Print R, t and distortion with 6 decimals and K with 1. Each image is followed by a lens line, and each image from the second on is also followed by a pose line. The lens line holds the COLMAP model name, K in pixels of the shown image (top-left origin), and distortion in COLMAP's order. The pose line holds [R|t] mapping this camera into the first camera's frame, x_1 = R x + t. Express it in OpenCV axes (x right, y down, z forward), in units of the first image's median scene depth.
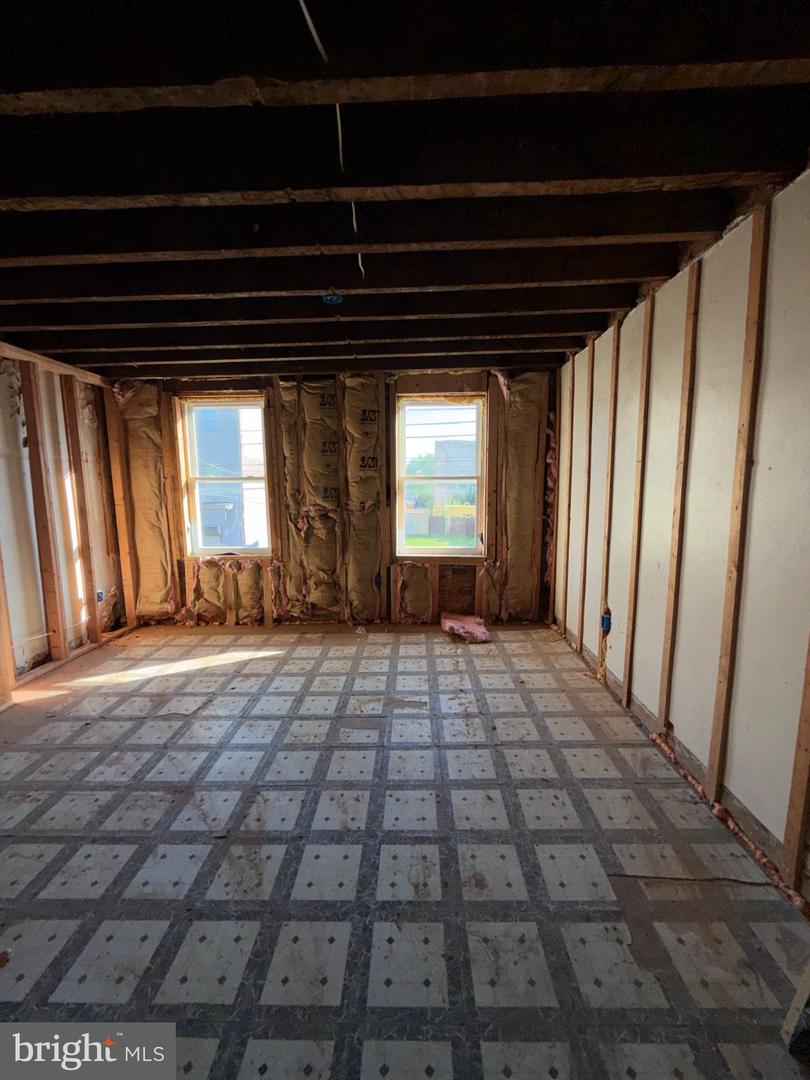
lens RADIAL K [[430.6, 0, 406.5], [0, 430.6, 538.0], [0, 0, 1]] dist [-0.000160, 0.000440]
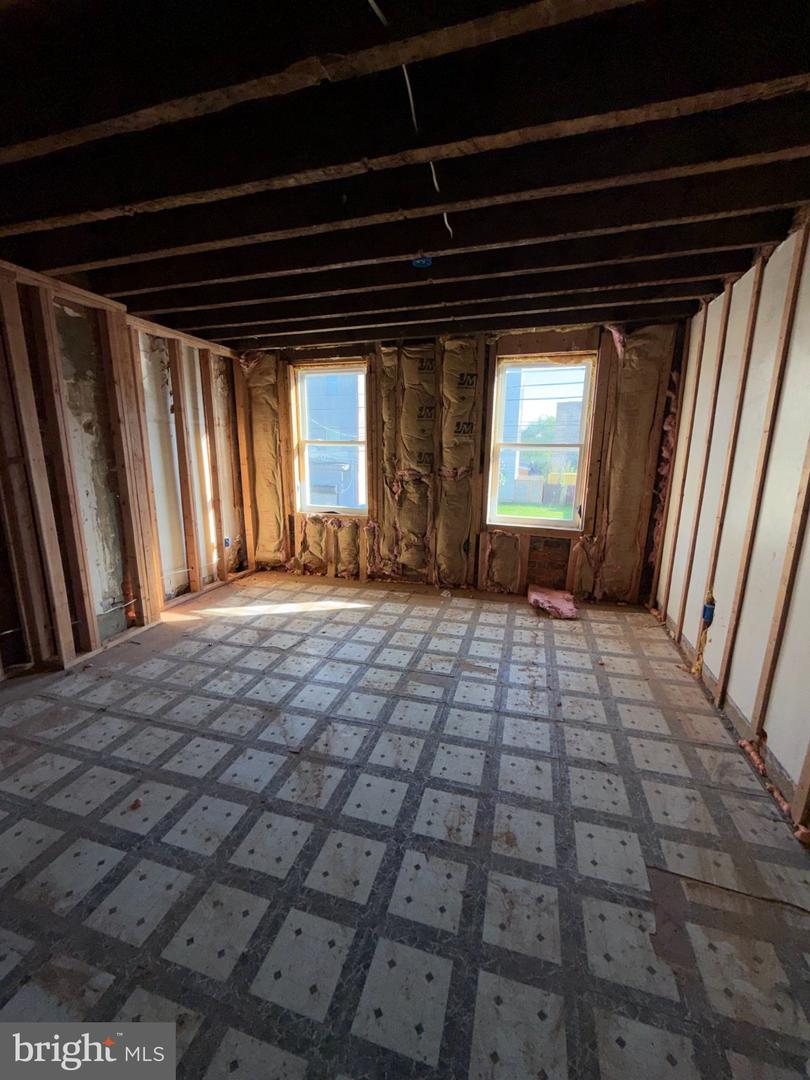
lens RADIAL K [[430.6, 0, 406.6], [0, 430.6, 537.7], [0, 0, 1]] dist [-0.000160, 0.000440]
pose [[0.965921, 0.071602, -0.248737, 0.078234], [-0.051118, 0.994820, 0.087868, -0.007321], [0.253740, -0.072158, 0.964577, -0.012833]]
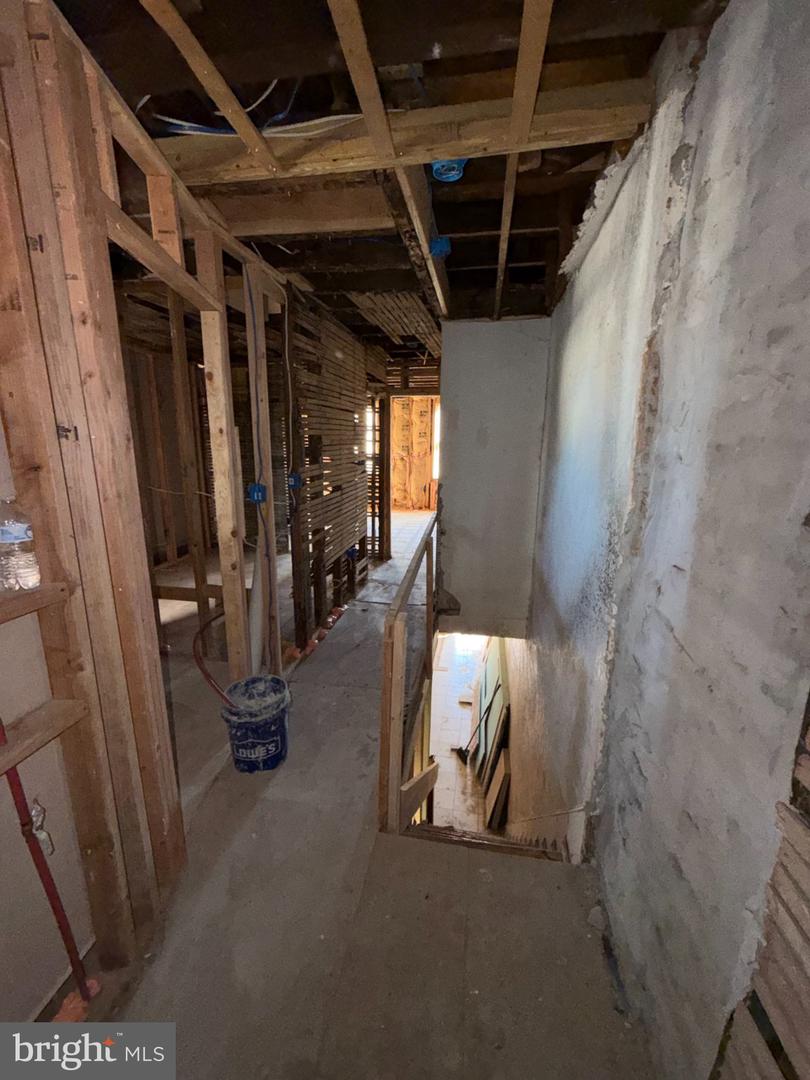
lens RADIAL K [[430.6, 0, 404.8], [0, 430.6, 536.9], [0, 0, 1]] dist [-0.000160, 0.000440]
pose [[0.988105, 0.049819, -0.145484, 0.271095], [-0.036558, 0.995047, 0.092442, 0.232904], [0.149369, -0.086024, 0.985032, -1.970057]]
